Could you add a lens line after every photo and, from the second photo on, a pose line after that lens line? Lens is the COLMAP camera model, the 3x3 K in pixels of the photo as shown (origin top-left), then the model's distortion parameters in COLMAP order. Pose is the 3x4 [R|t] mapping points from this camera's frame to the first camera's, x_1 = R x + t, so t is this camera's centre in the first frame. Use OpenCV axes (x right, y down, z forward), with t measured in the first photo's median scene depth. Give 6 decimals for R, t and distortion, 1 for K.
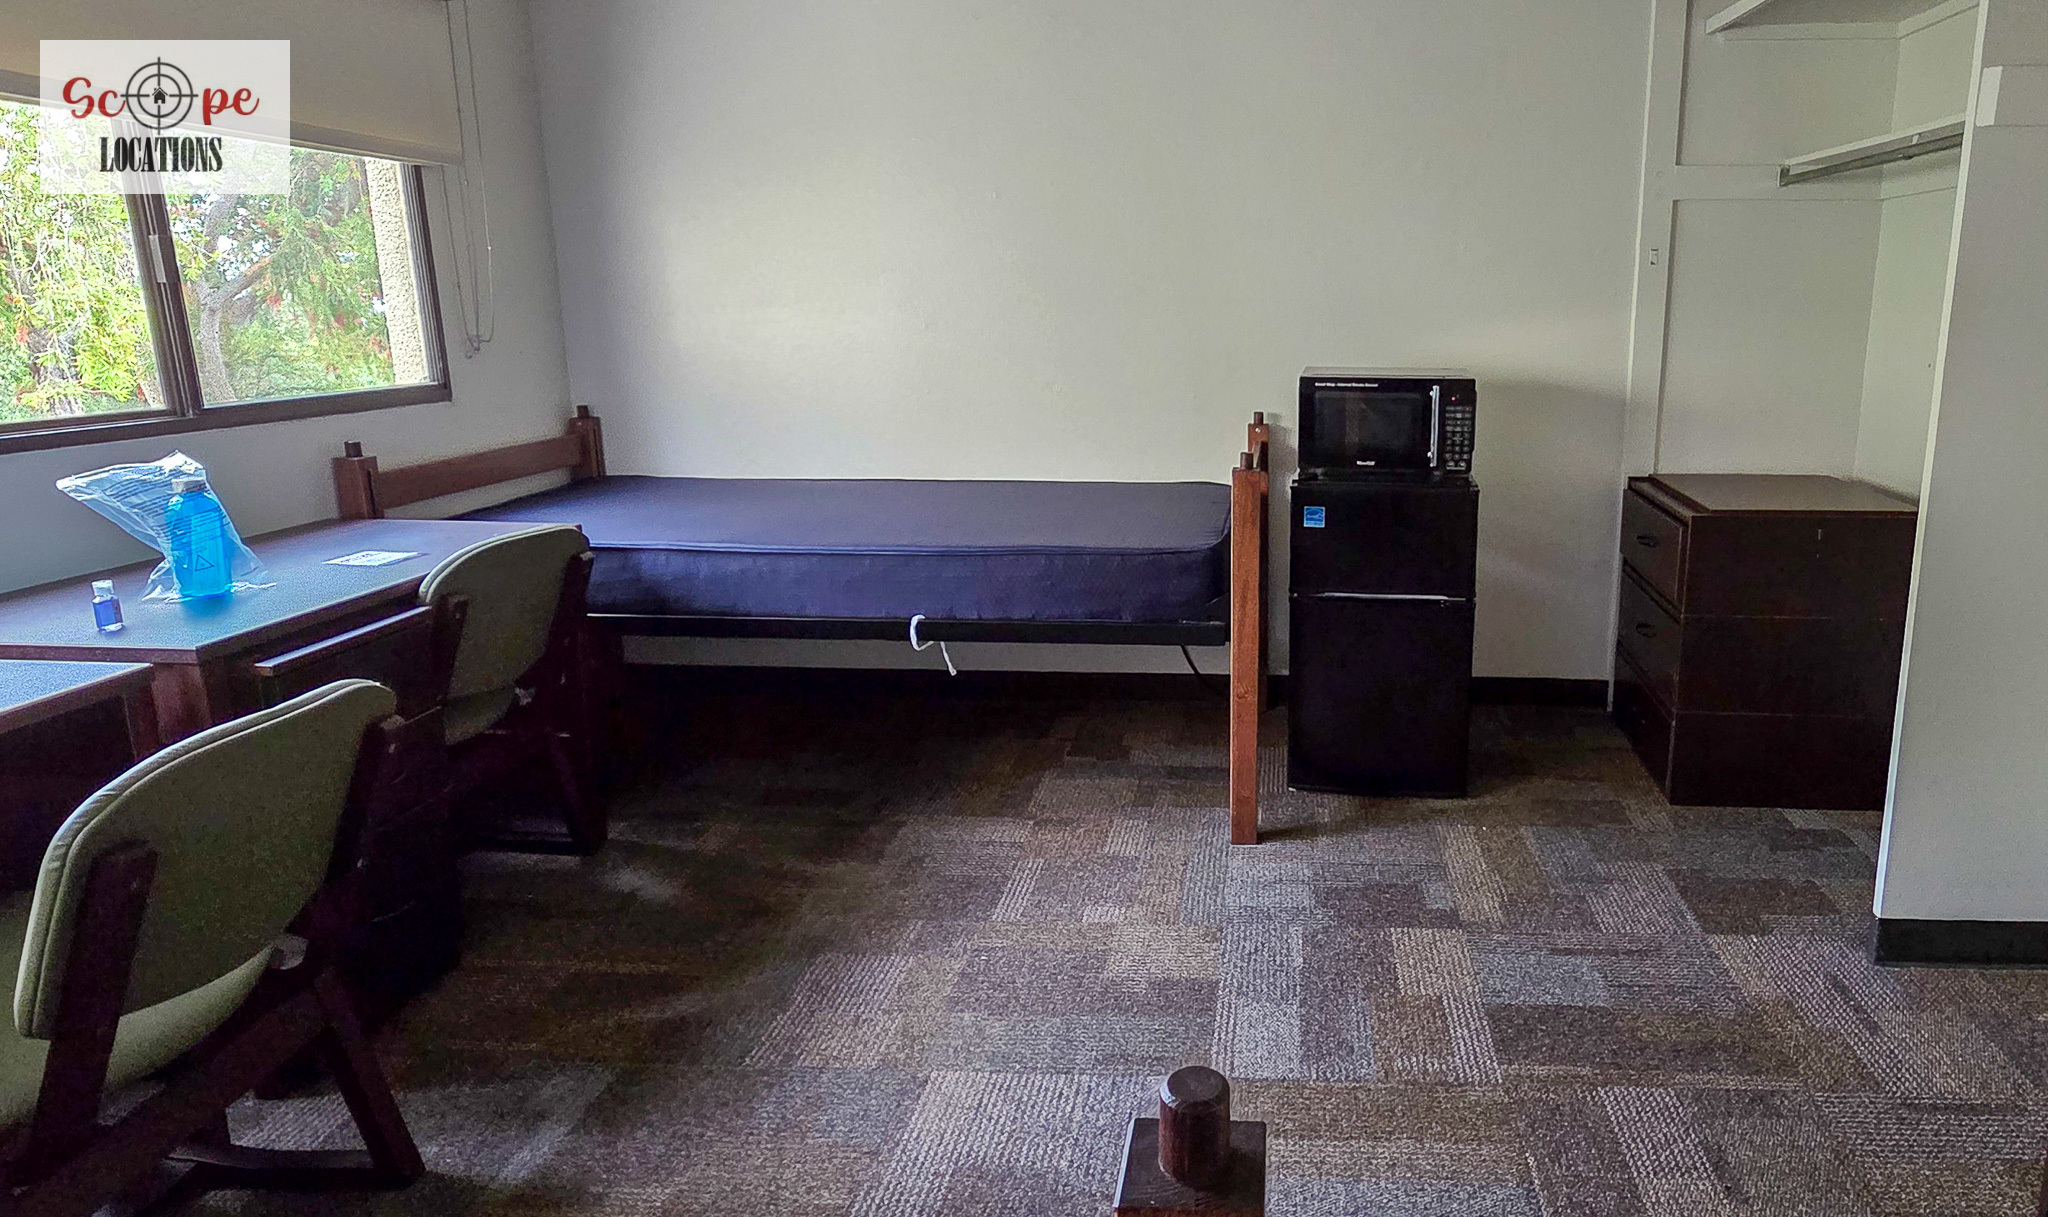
lens RADIAL K [[1185.4, 0, 1247.0], [0, 1185.4, 538.5], [0, 0, 1]] dist [0.004075, -0.003233]
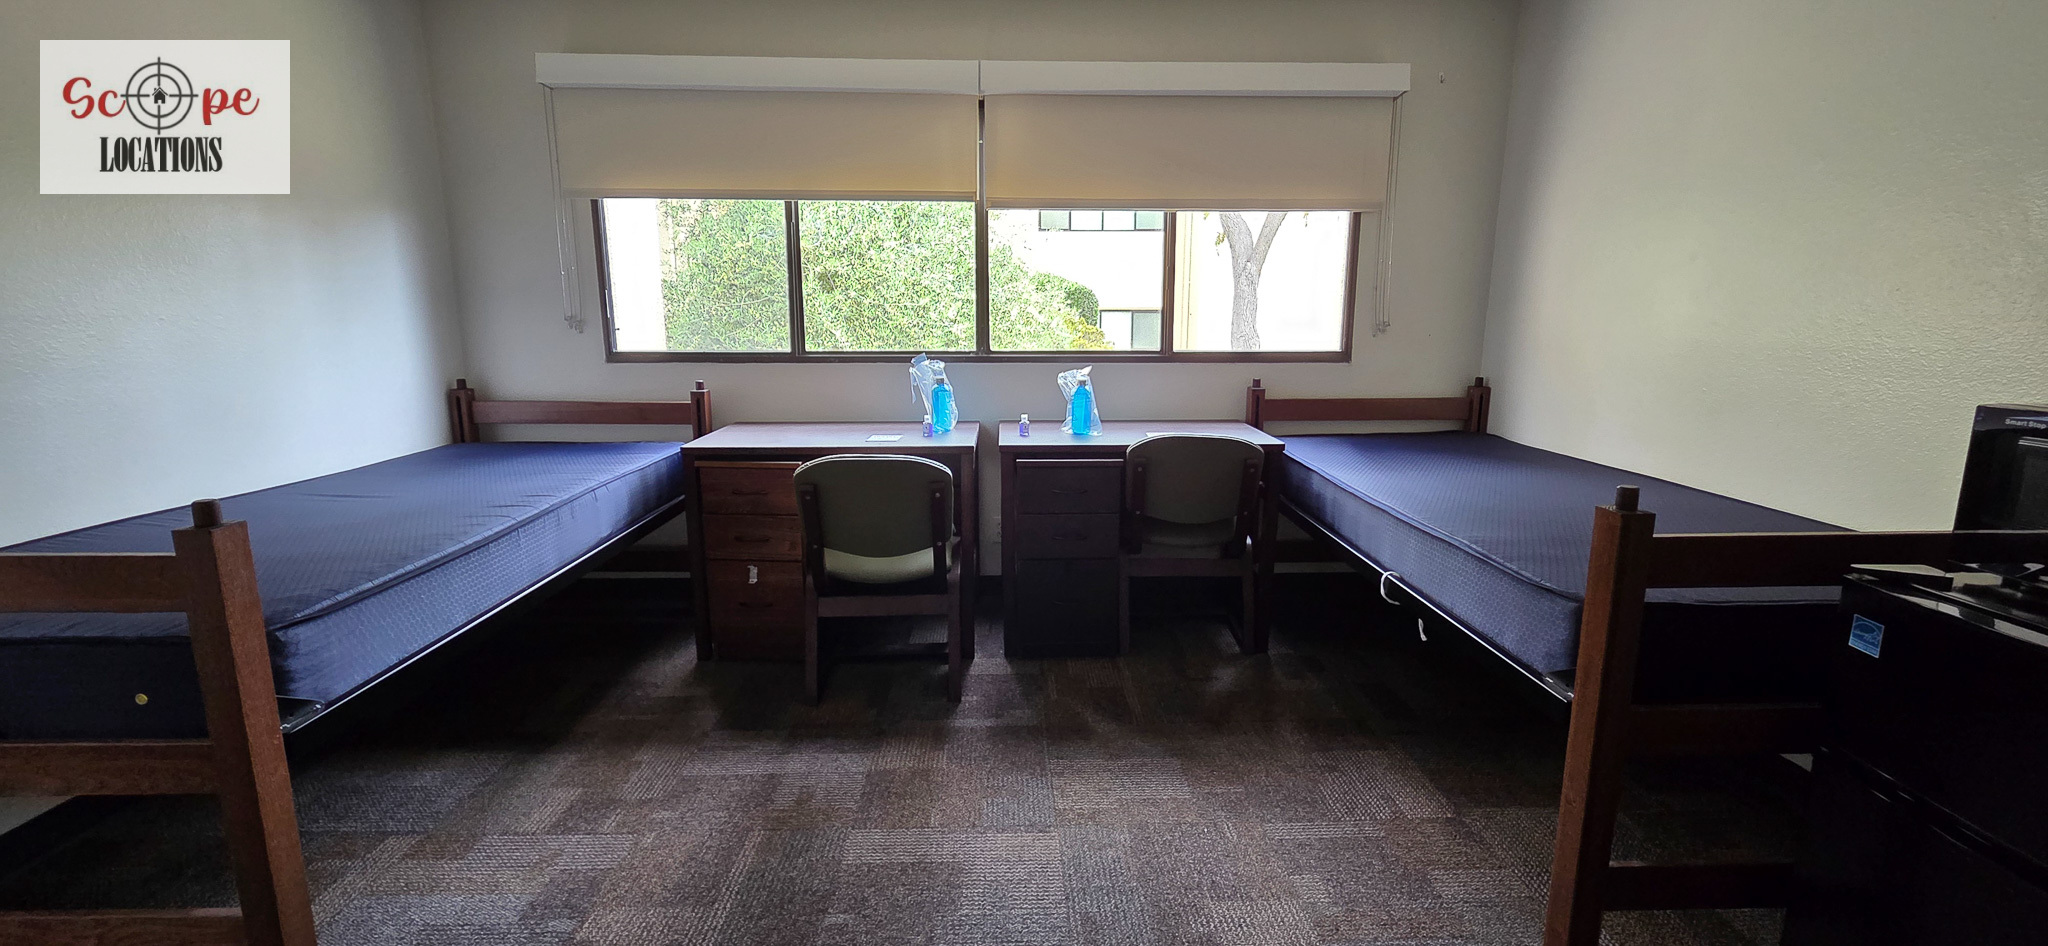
lens RADIAL K [[844.9, 0, 1025.2], [0, 844.9, 465.3], [0, 0, 1]] dist [-0.000523, 0.002082]
pose [[0.067511, 0.178397, -0.981640, 0.458614], [-0.198760, 0.966568, 0.161988, -0.091020], [0.977720, 0.184175, 0.100713, 0.561989]]
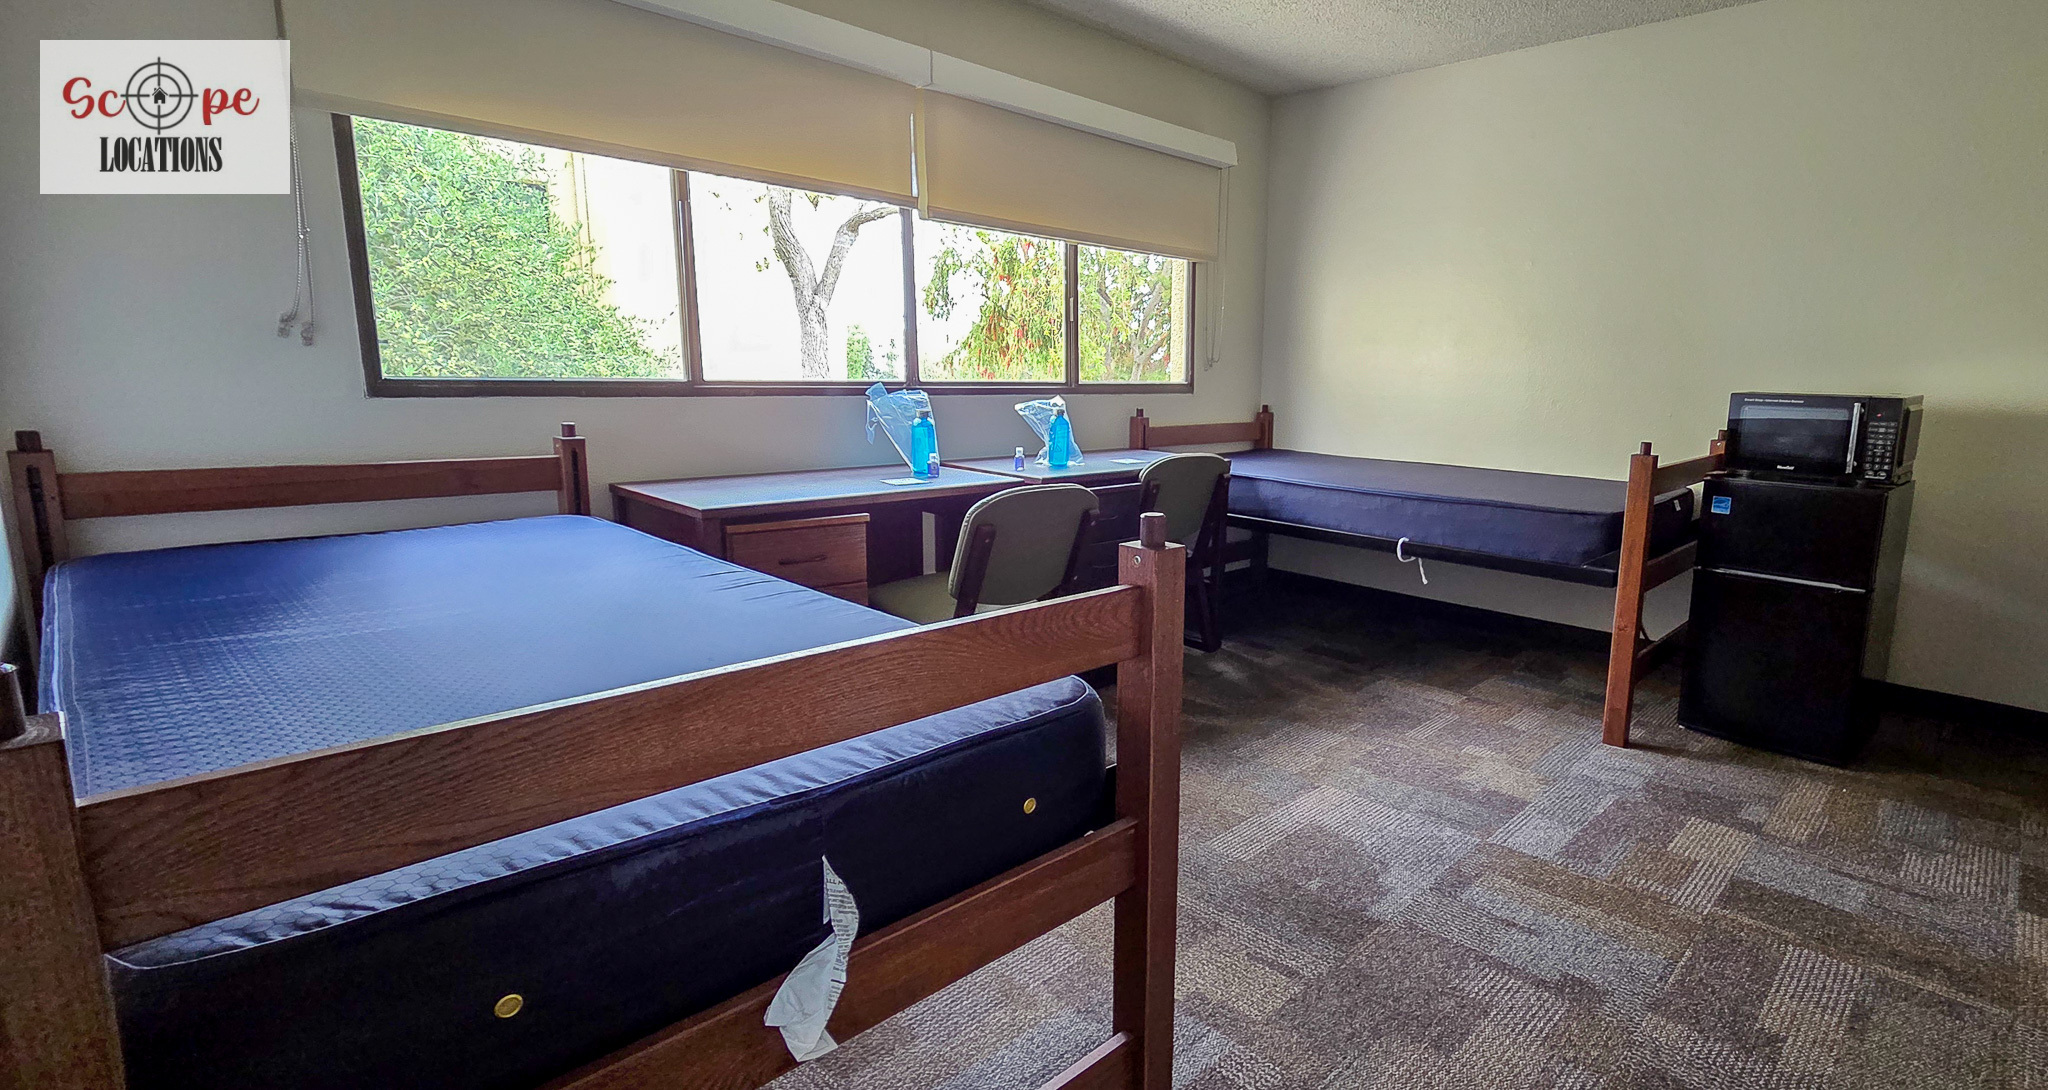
lens RADIAL K [[971.1, 0, 1187.9], [0, 971.1, 534.4], [0, 0, 1]] dist [0.004742, 0.000861]
pose [[0.779173, 0.119434, -0.615326, 0.266884], [-0.143828, 0.989553, 0.009944, 0.087502], [0.610085, 0.080753, 0.788210, -0.141485]]
